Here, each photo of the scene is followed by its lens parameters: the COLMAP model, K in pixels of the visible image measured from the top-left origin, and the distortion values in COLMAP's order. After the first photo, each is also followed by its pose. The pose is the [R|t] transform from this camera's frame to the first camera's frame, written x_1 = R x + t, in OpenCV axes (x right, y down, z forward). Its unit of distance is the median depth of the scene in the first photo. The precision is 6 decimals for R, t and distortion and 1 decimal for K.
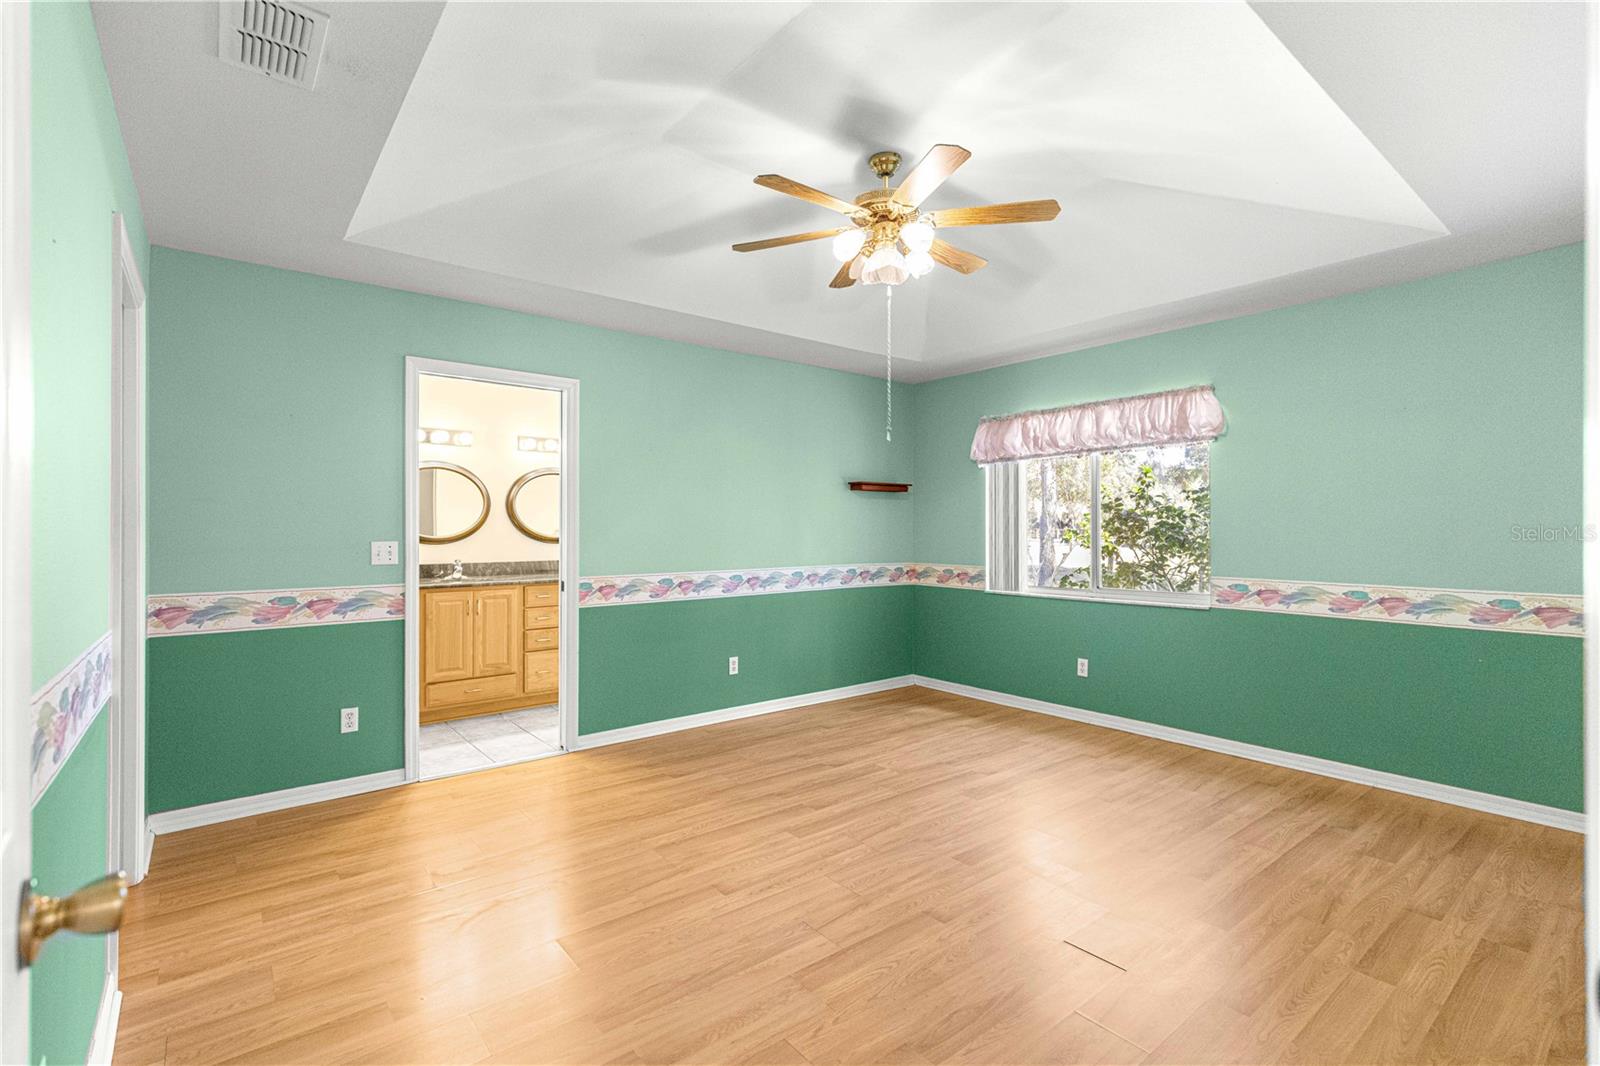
lens RADIAL K [[726.6, 0, 805.6], [0, 726.6, 536.3], [0, 0, 1]] dist [0.005422, 0.000636]
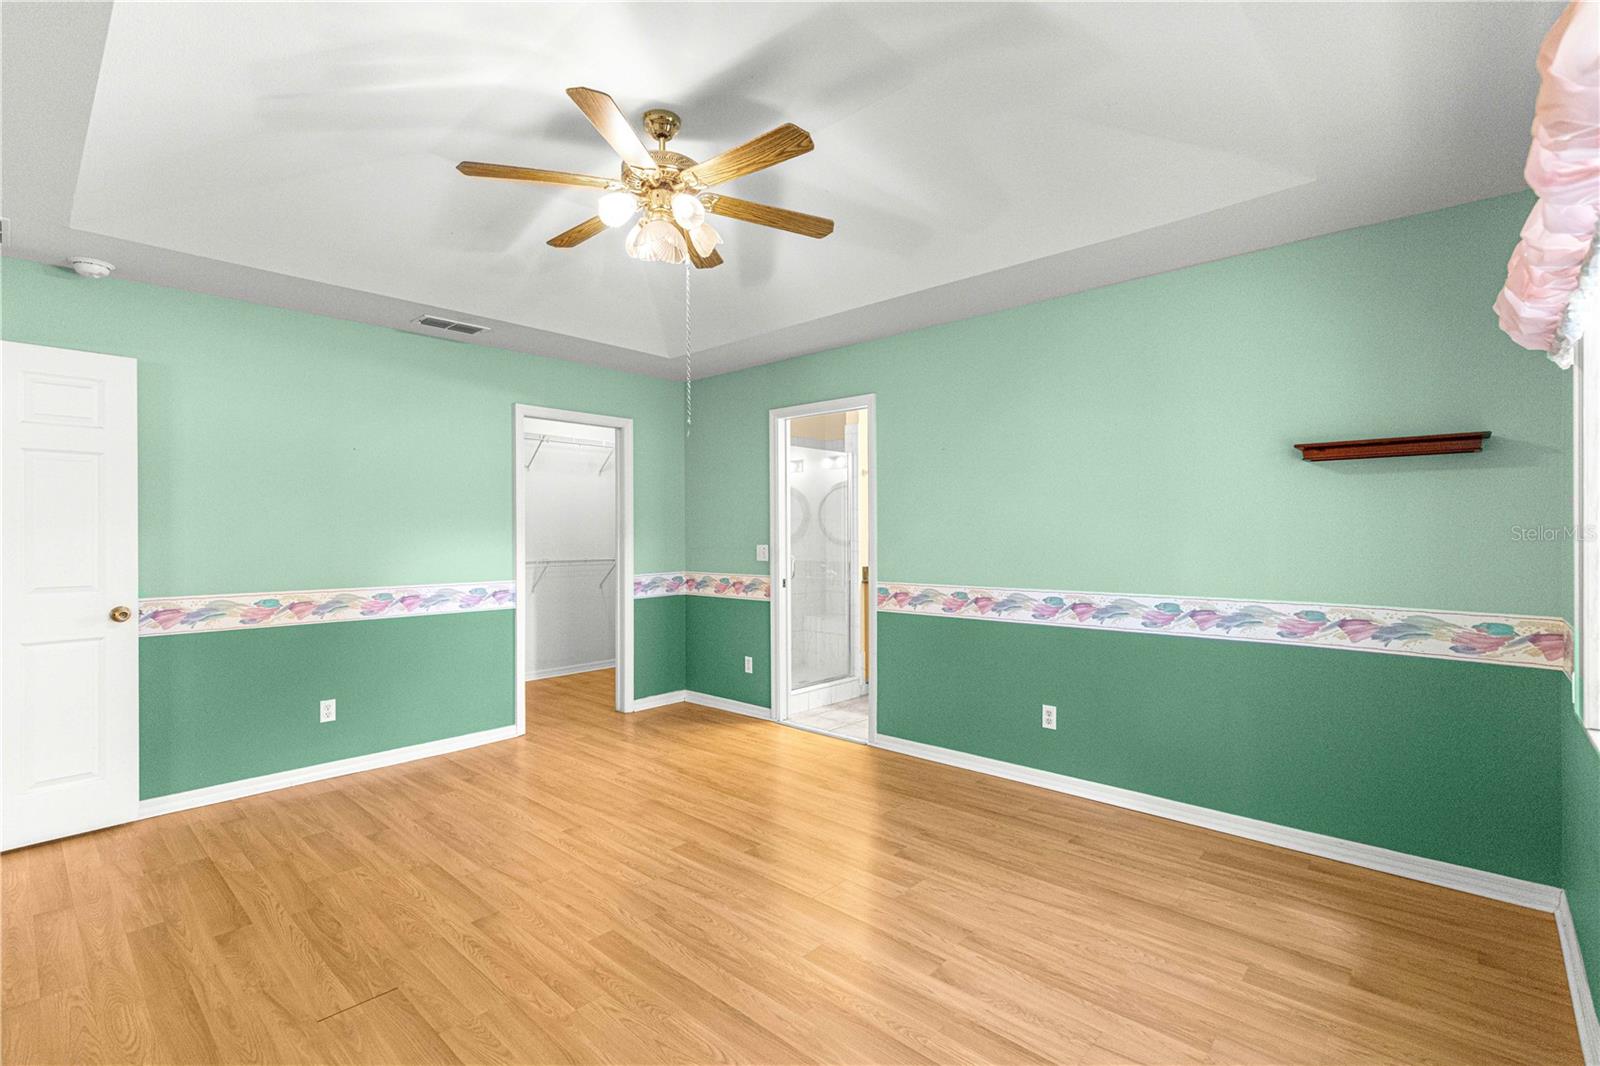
lens RADIAL K [[726.6, 0, 805.6], [0, 726.6, 536.3], [0, 0, 1]] dist [0.005422, 0.000636]
pose [[0.150810, -0.005373, -0.988548, 0.681986], [-0.014797, 0.999861, -0.007692, 0.000236], [0.988452, 0.015788, 0.150710, 0.710386]]
